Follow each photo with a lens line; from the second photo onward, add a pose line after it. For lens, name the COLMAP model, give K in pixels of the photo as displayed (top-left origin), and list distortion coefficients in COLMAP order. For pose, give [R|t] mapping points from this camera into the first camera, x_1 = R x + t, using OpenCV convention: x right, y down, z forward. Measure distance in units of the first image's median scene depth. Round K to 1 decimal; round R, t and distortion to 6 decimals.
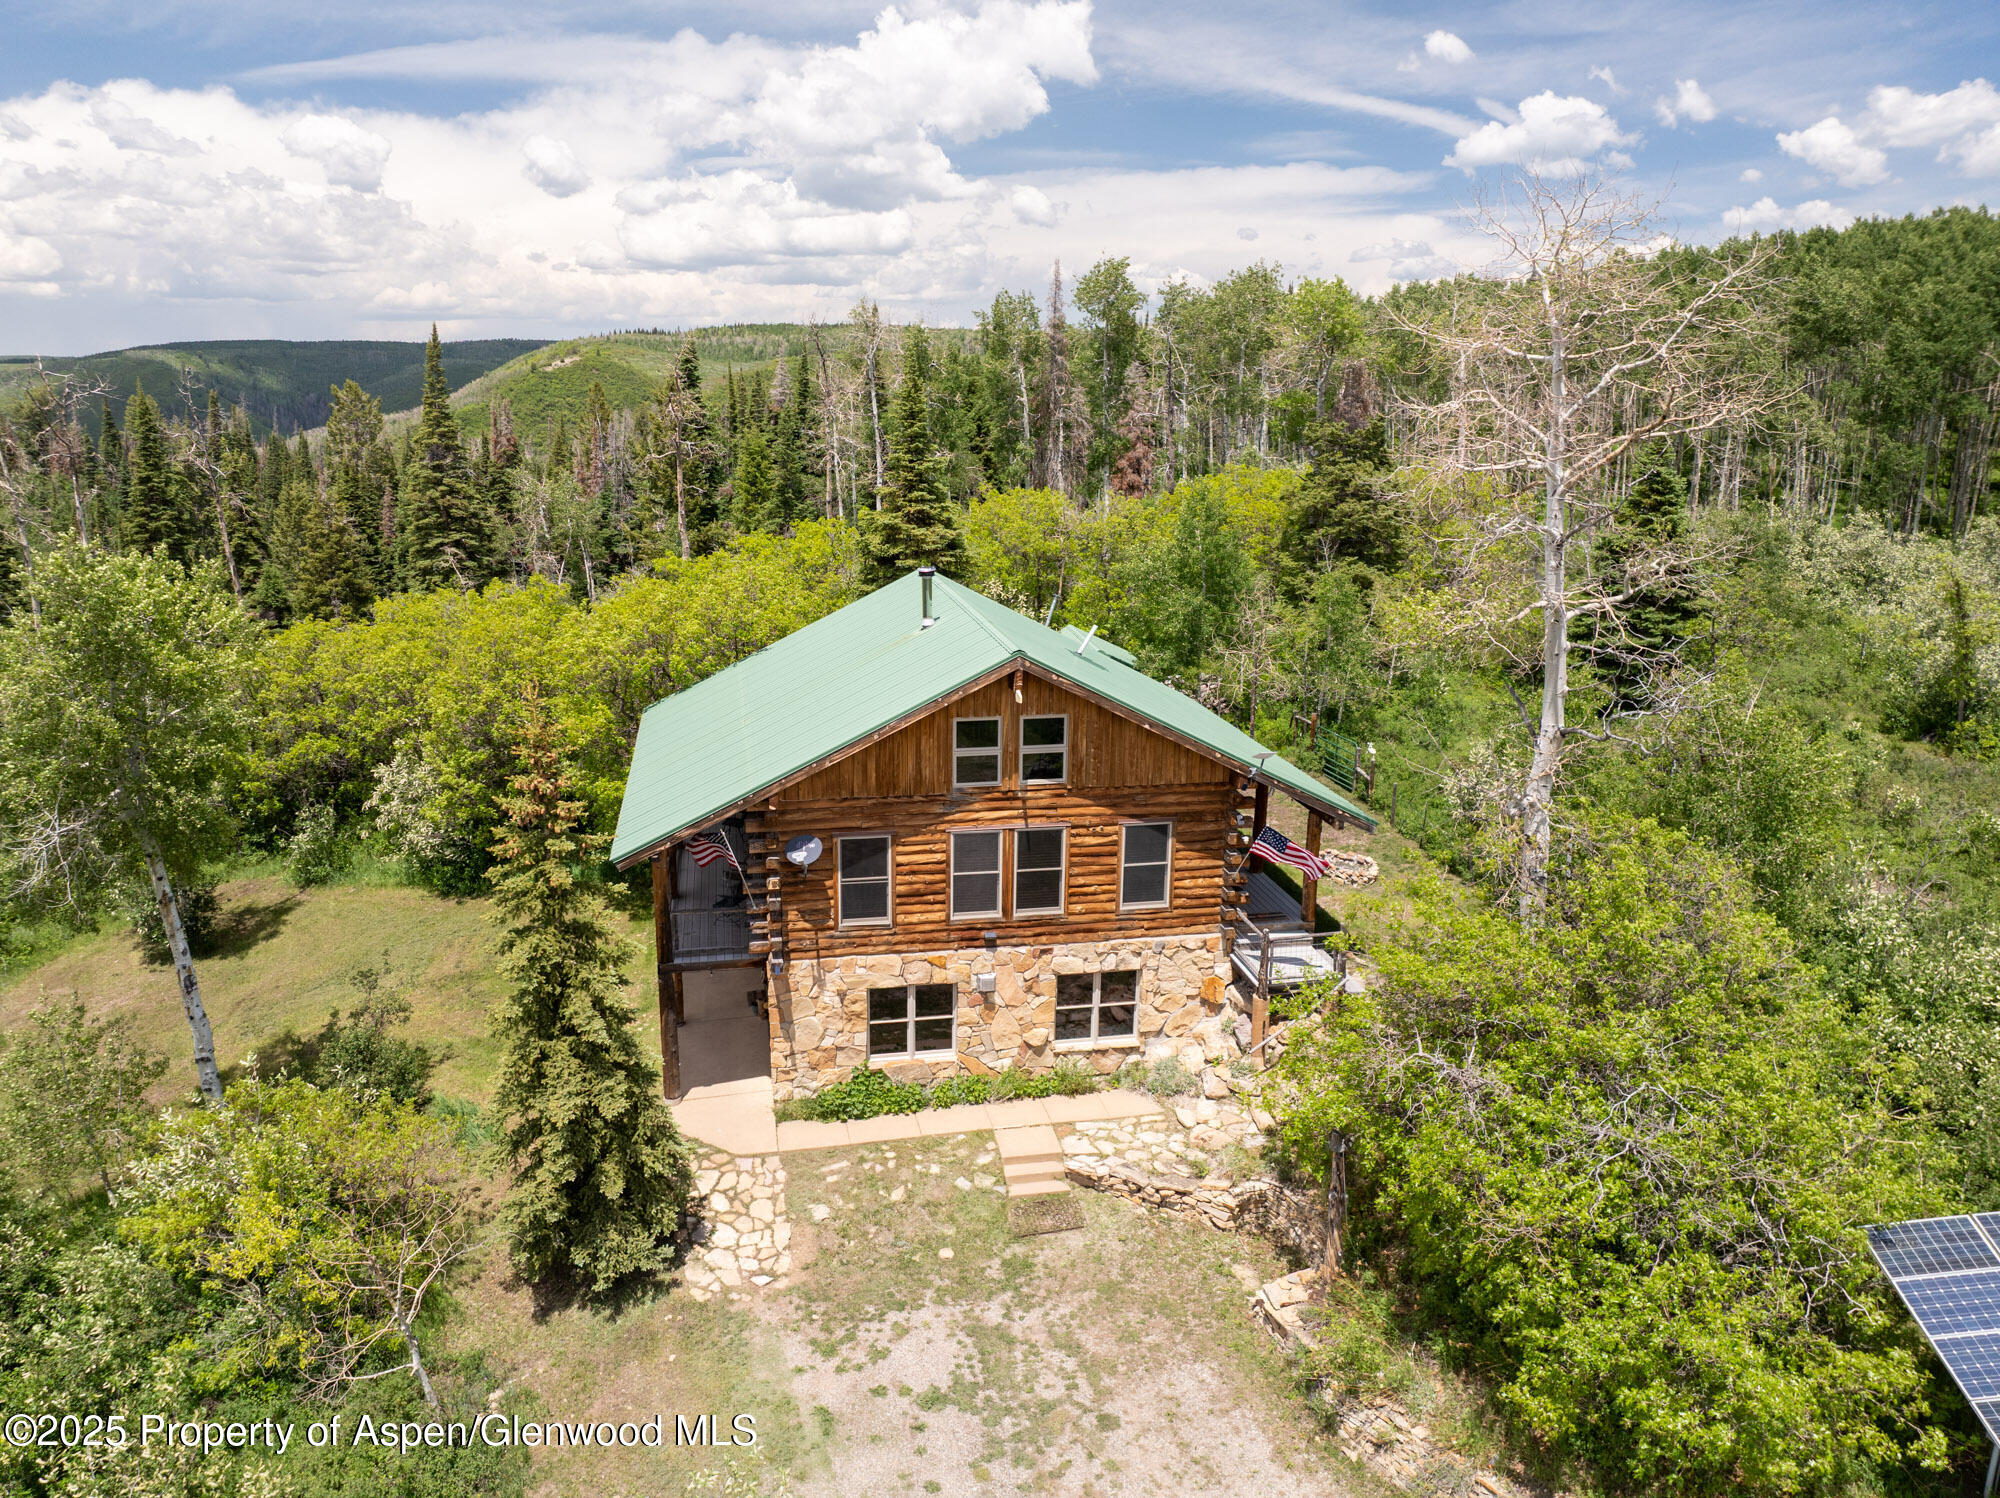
lens RADIAL K [[1408.6, 0, 997.3], [0, 1408.6, 761.1], [0, 0, 1]] dist [-0.045970, 0.026268]
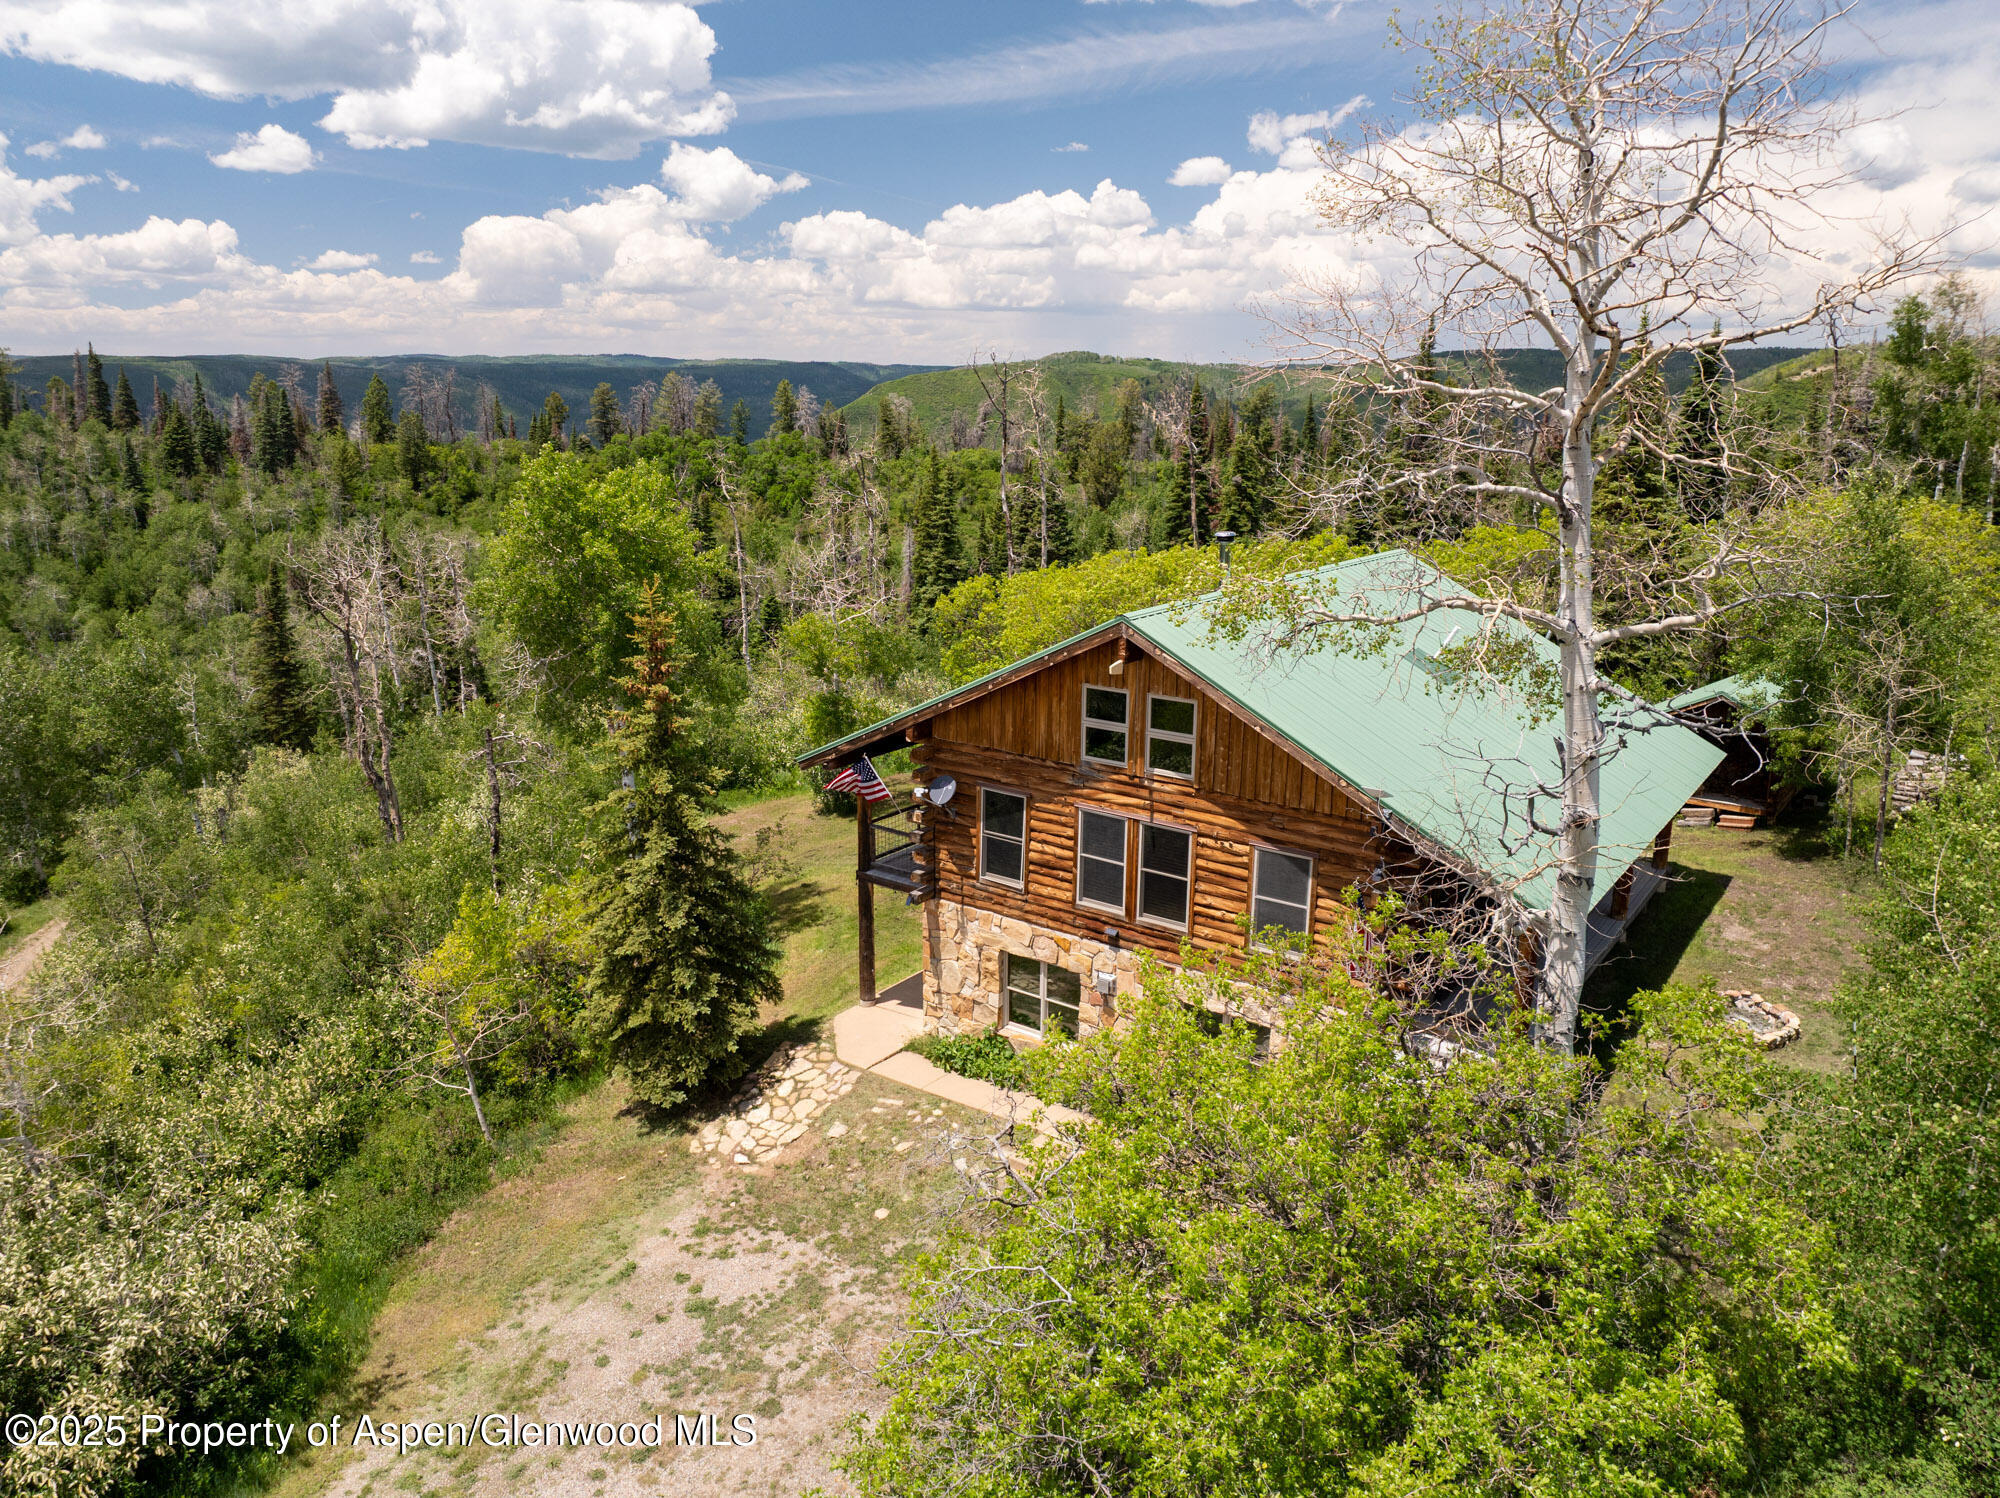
lens RADIAL K [[1408.6, 0, 999.9], [0, 1408.6, 765.0], [0, 0, 1]] dist [-0.045970, 0.026268]
pose [[0.684518, 0.189162, -0.704026, 0.567823], [-0.191442, 0.978497, 0.076771, -0.037157], [0.703410, 0.082229, 0.706012, 0.307081]]
